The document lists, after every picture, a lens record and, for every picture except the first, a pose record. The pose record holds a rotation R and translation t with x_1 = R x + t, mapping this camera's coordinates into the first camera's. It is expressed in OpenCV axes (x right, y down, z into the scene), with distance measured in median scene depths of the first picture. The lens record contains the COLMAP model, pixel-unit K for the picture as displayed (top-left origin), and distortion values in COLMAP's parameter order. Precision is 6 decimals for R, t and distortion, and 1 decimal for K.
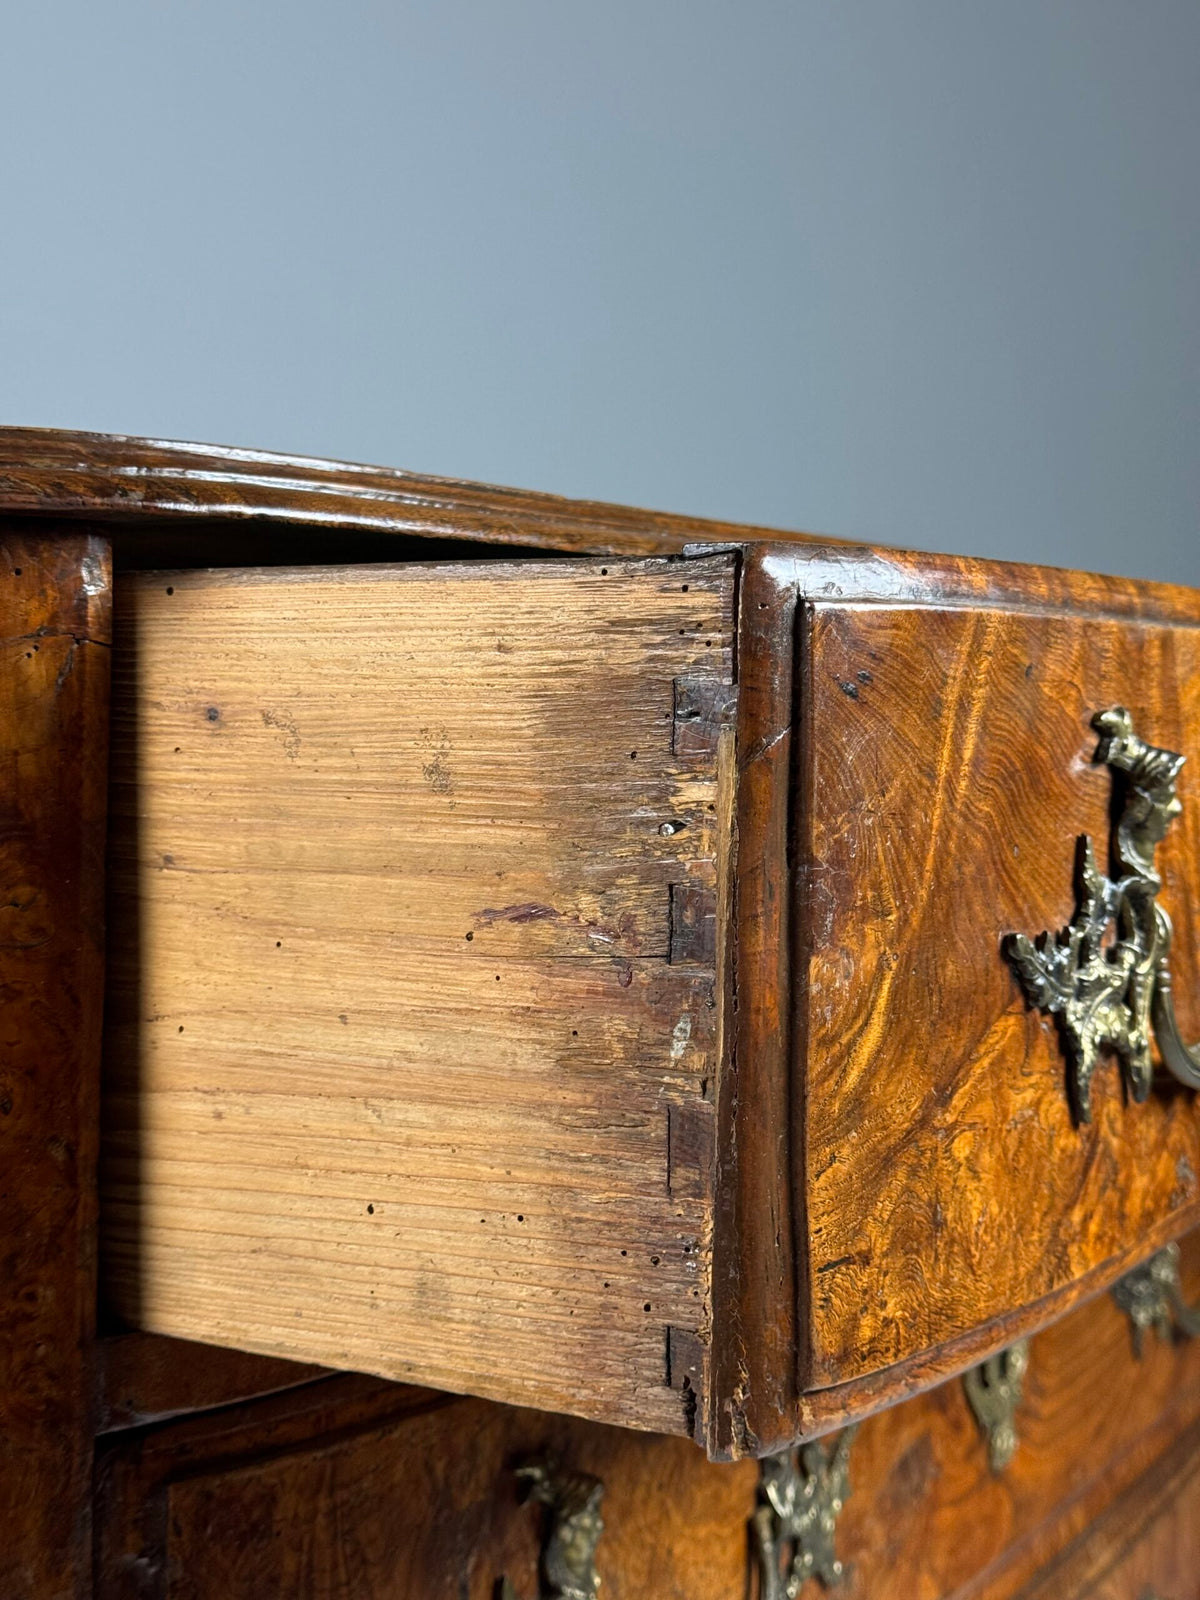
lens RADIAL K [[2208.5, 0, 606.2], [0, 2208.5, 819.1], [0, 0, 1]] dist [0.150548, -0.134474]
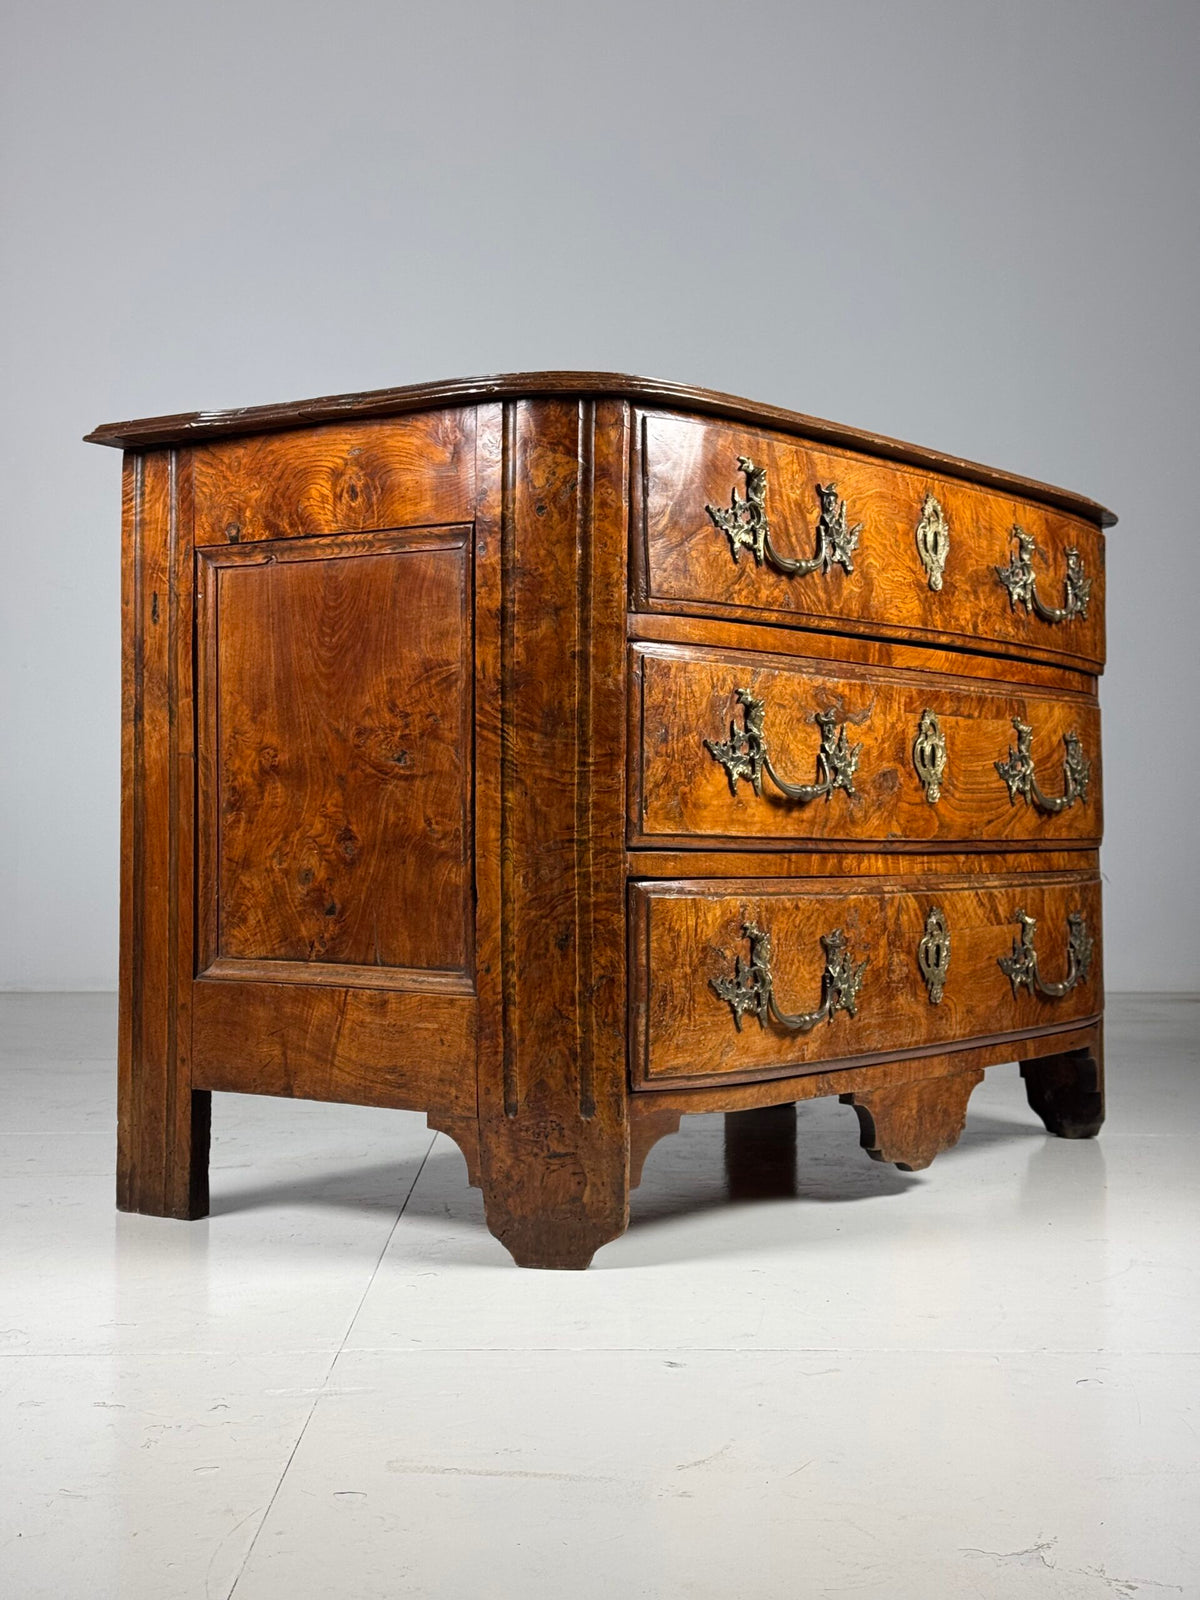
lens RADIAL K [[2233.9, 0, 600.0], [0, 2233.9, 800.0], [0, 0, 1]] dist [0.166531, -0.427320]
pose [[0.993719, -0.026536, -0.108711, 0.428902], [0.019426, 0.997634, -0.065952, 0.879467], [0.110204, 0.063425, 0.991883, -3.130522]]
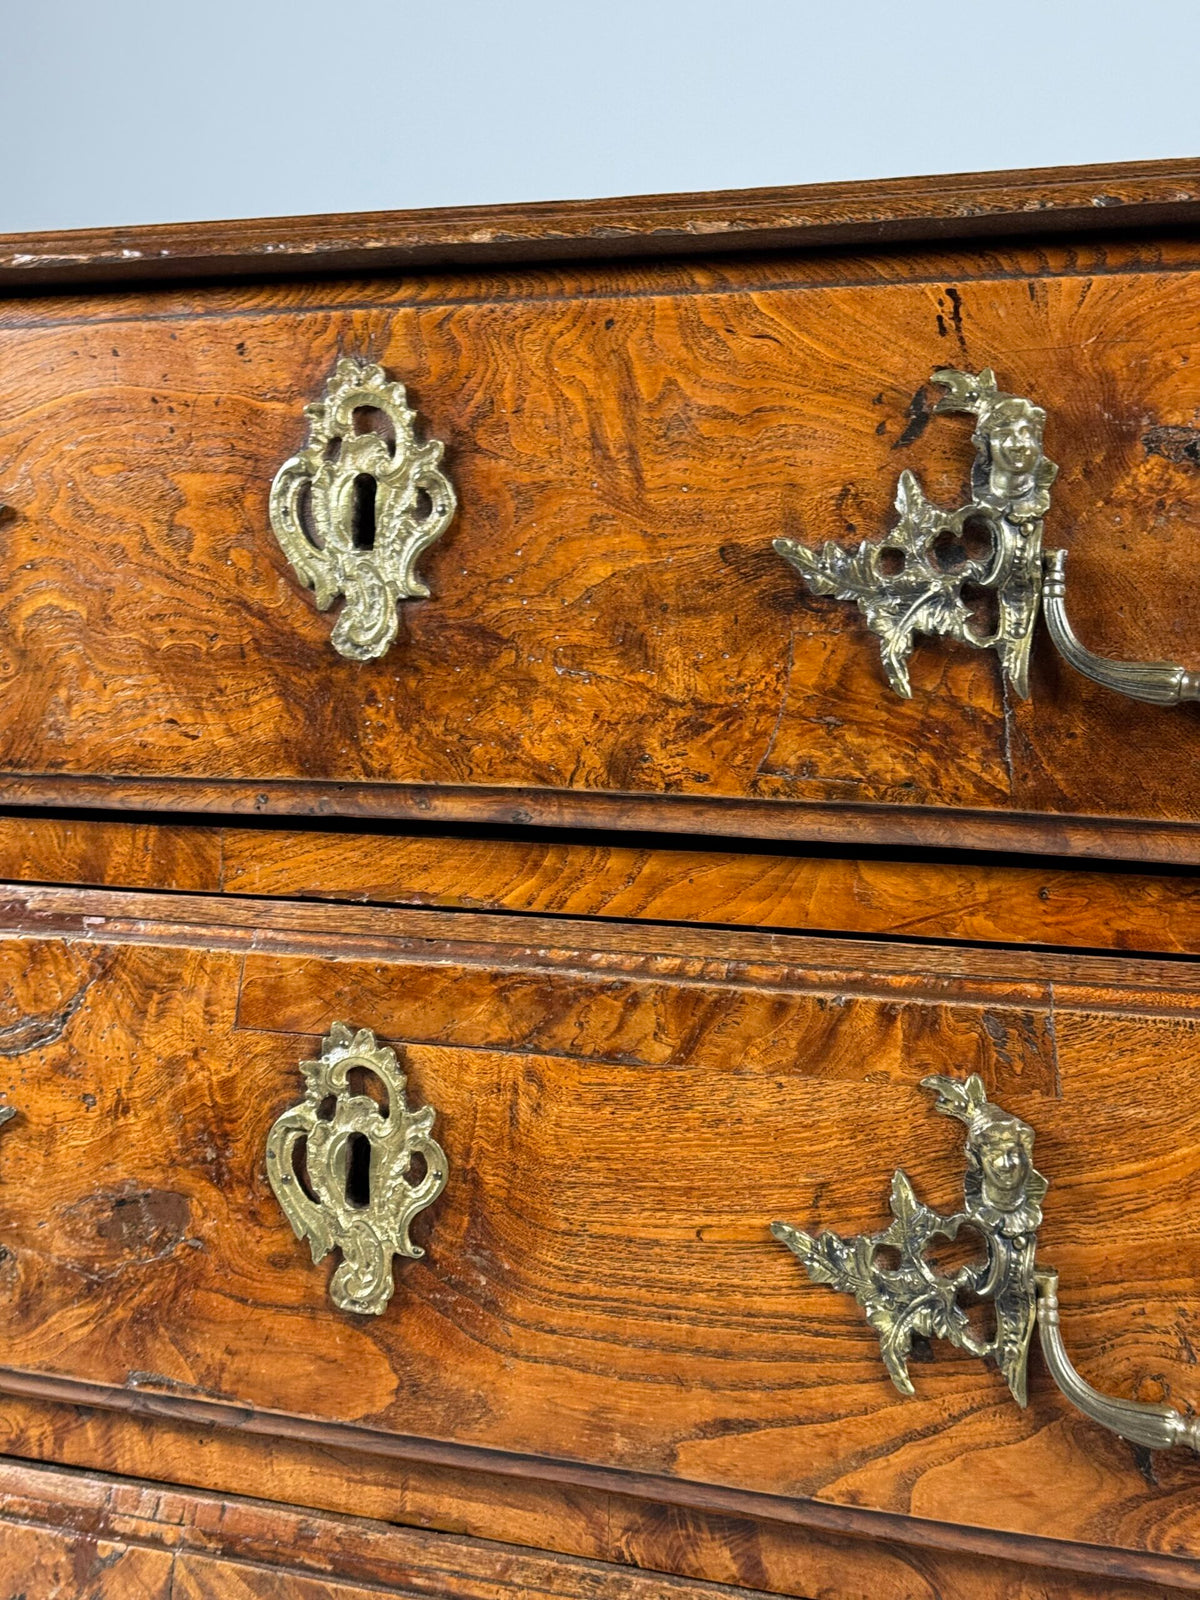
lens RADIAL K [[2209.6, 0, 600.0], [0, 2209.6, 800.0], [0, 0, 1]] dist [0.161664, -0.294723]
pose [[0.140789, 0.033392, -0.989476, 2.196361], [-0.063464, 0.997680, 0.024639, 0.163522], [0.988003, 0.059327, 0.142581, 1.721799]]
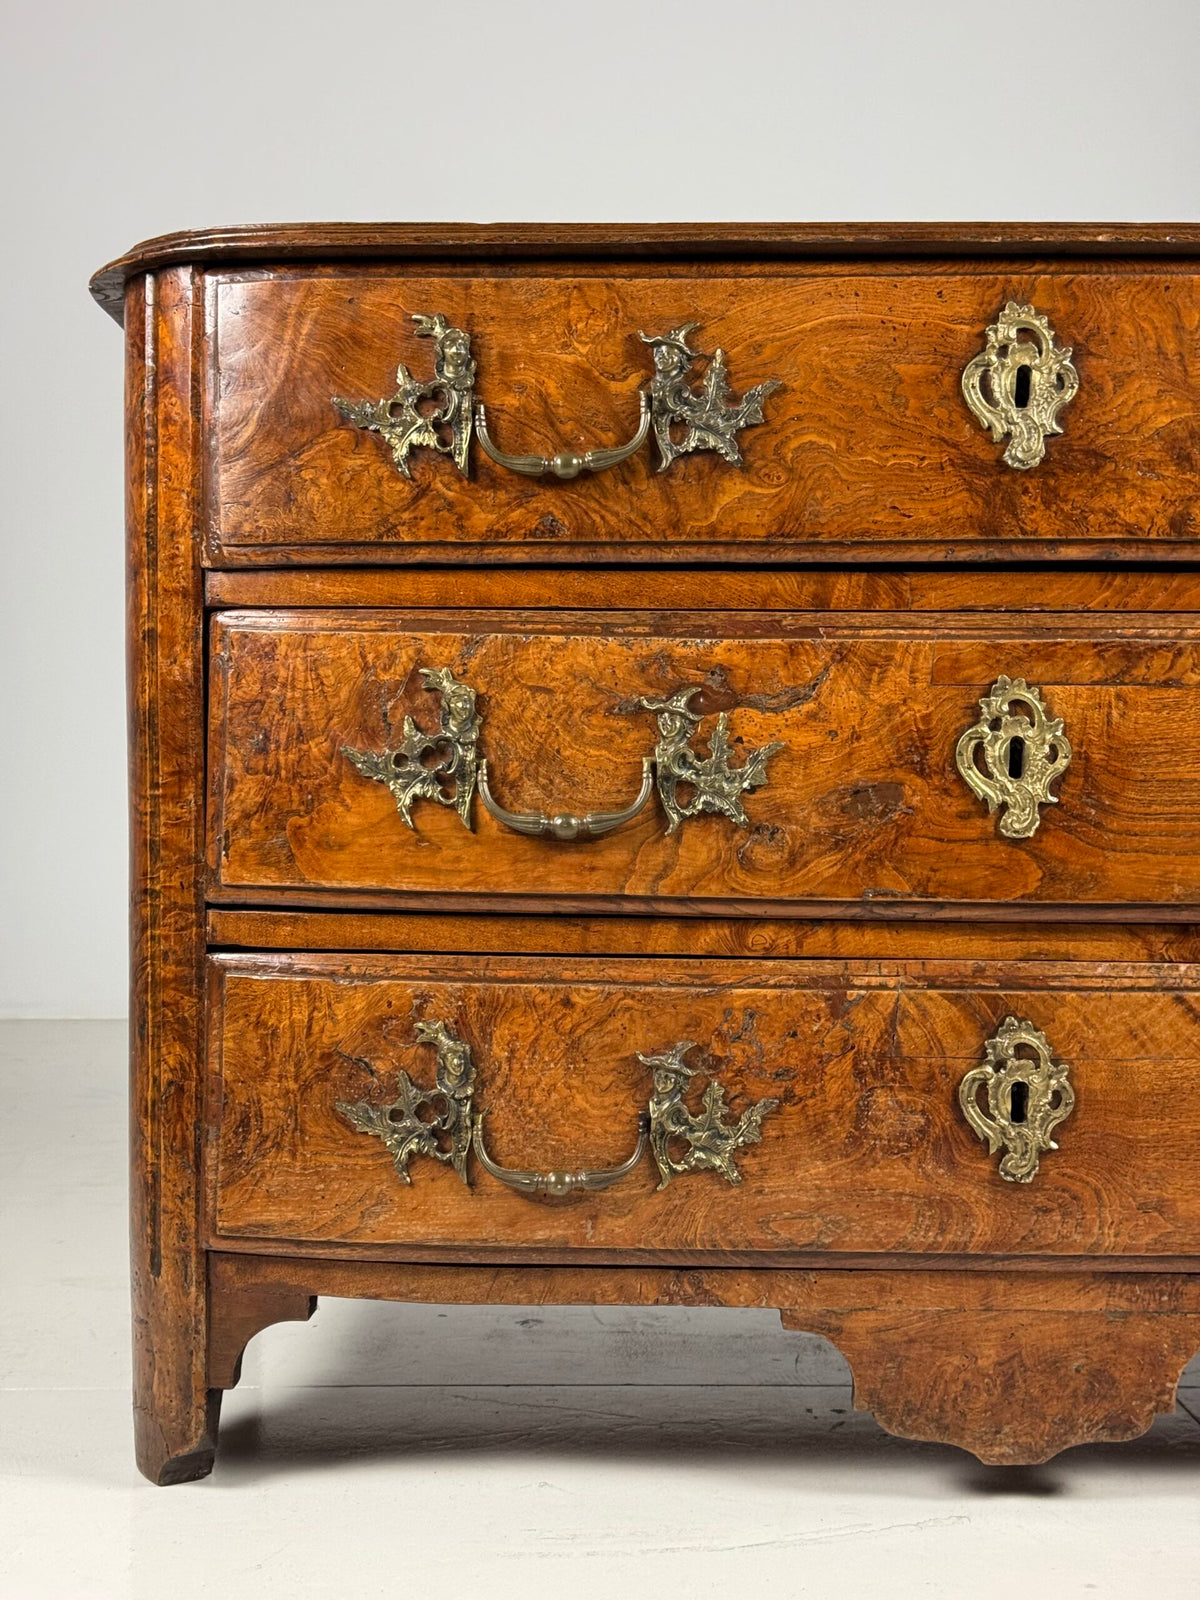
lens RADIAL K [[2208.5, 0, 606.2], [0, 2208.5, 819.1], [0, 0, 1]] dist [0.150548, -0.134474]
pose [[0.510576, -0.010322, -0.859771, 2.769666], [-0.035437, 0.998826, -0.033036, 0.664332], [0.859102, 0.047335, 0.509611, -0.081976]]
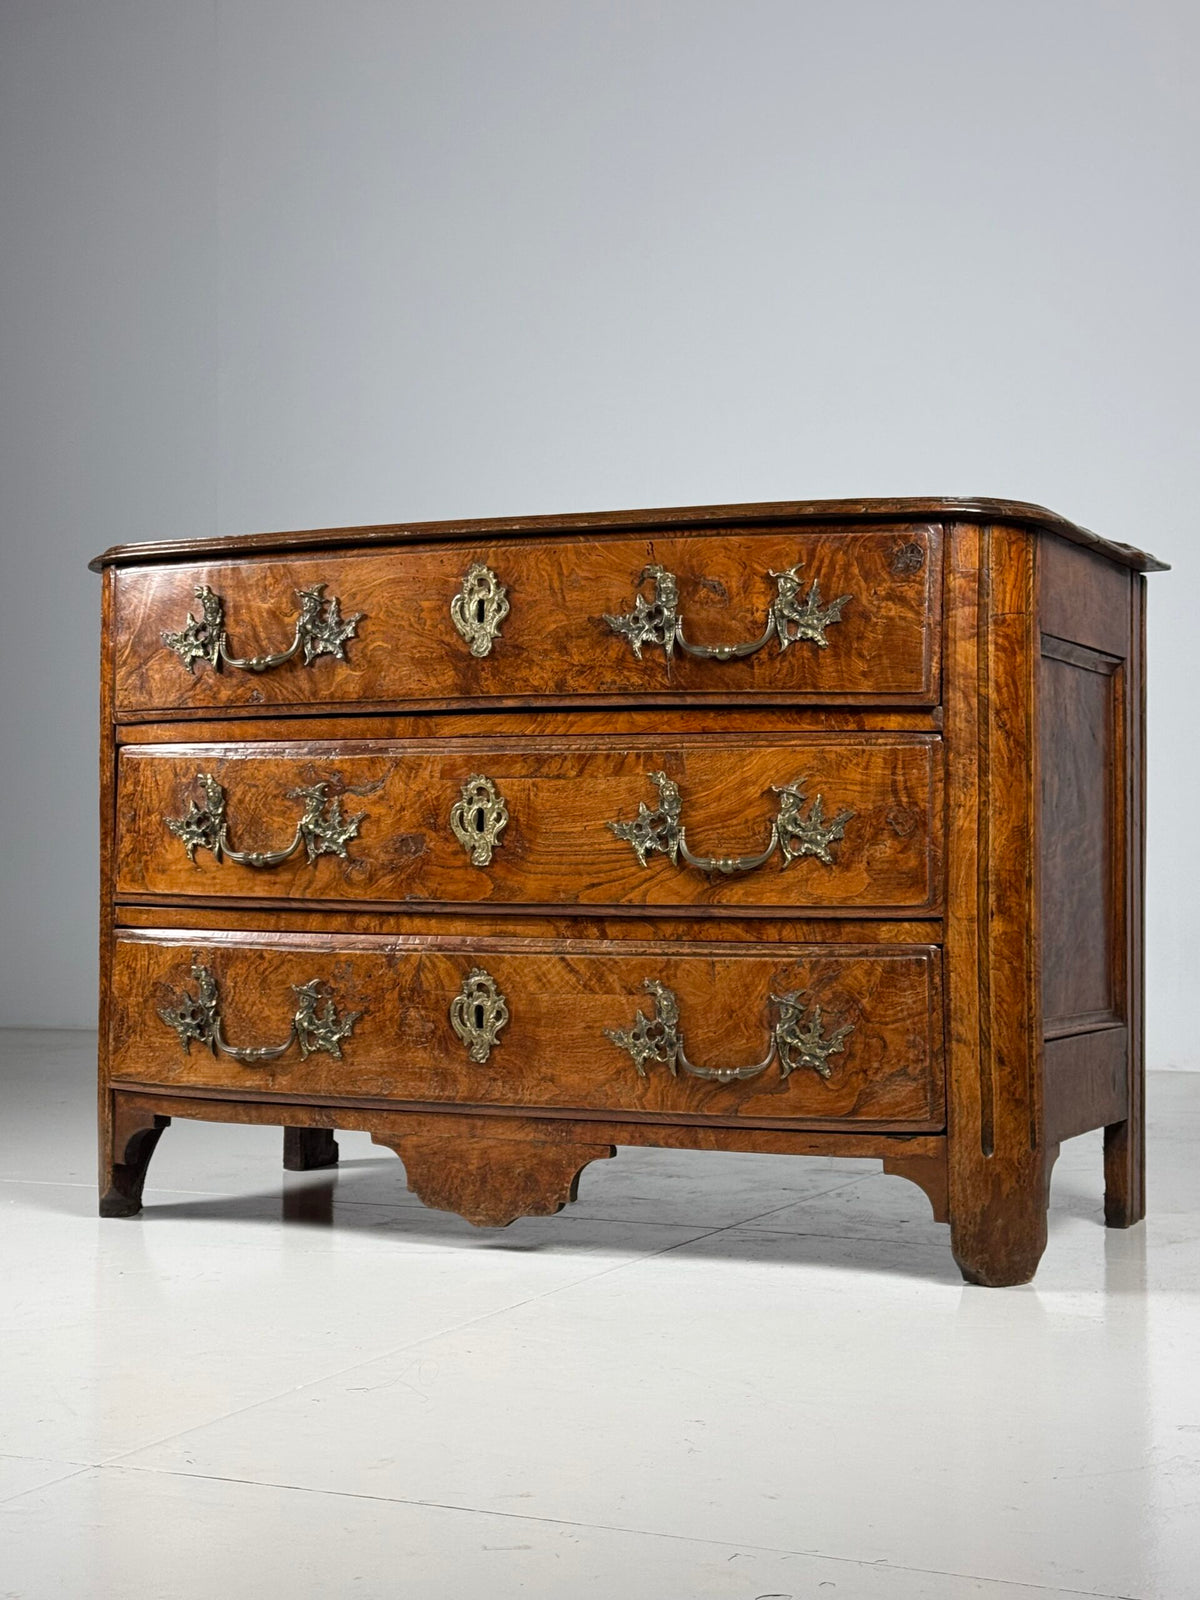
lens RADIAL K [[2376.4, 0, 600.0], [0, 2376.4, 800.0], [0, 0, 1]] dist [0.141966, -0.007846]
pose [[0.089514, -0.052663, -0.994592, 5.900996], [-0.051963, 0.996994, -0.057467, 0.721069], [0.994629, 0.056826, 0.086508, 1.597932]]
